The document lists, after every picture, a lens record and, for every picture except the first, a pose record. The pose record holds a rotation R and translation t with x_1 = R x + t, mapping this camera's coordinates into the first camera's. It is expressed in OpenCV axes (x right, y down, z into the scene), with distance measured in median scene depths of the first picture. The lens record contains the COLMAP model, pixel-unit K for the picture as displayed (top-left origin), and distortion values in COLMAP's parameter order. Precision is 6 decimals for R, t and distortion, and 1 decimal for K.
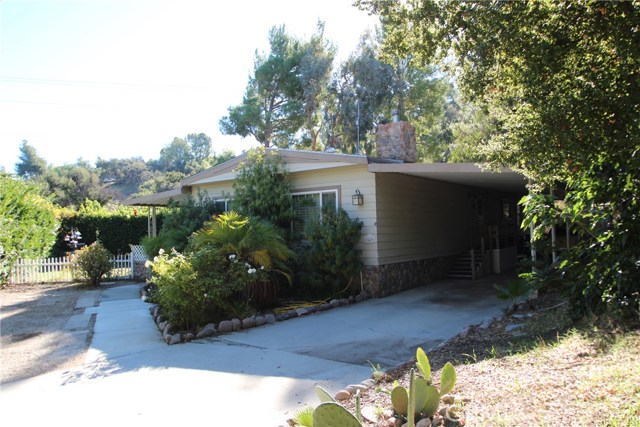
lens RADIAL K [[487.9, 0, 320.1], [0, 487.9, 222.3], [0, 0, 1]] dist [-0.042062, 0.011282]
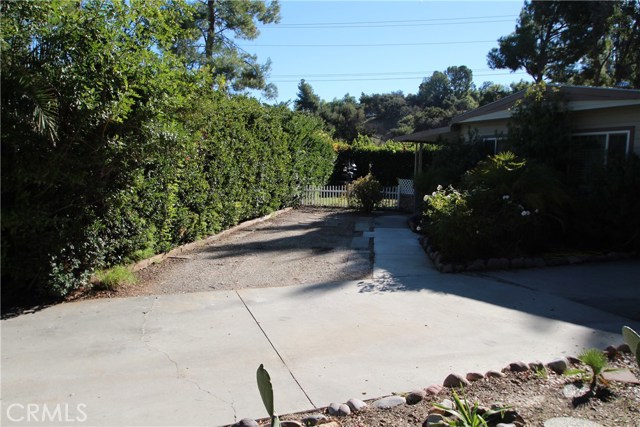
lens RADIAL K [[487.9, 0, 320.1], [0, 487.9, 222.3], [0, 0, 1]] dist [-0.042062, 0.011282]
pose [[0.872899, 0.102497, -0.477013, -0.018577], [-0.039444, 0.989309, 0.140397, -0.002391], [0.486304, -0.103737, 0.867610, -0.037795]]
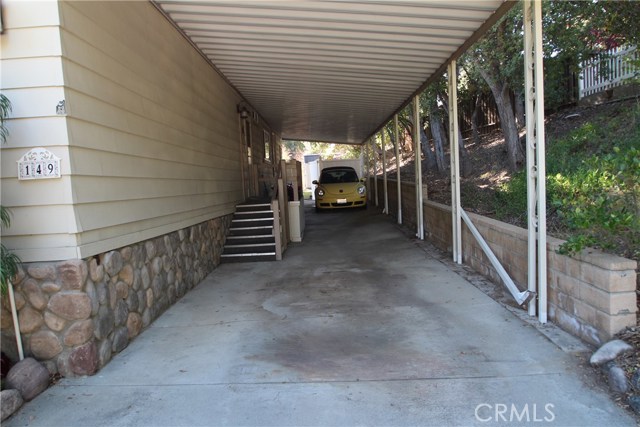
lens RADIAL K [[487.9, 0, 320.1], [0, 487.9, 222.3], [0, 0, 1]] dist [-0.042062, 0.011282]
pose [[0.816566, -0.057819, 0.574349, 0.054491], [0.013171, 0.996578, 0.081599, 0.034410], [-0.577101, -0.059066, 0.814534, 0.512988]]
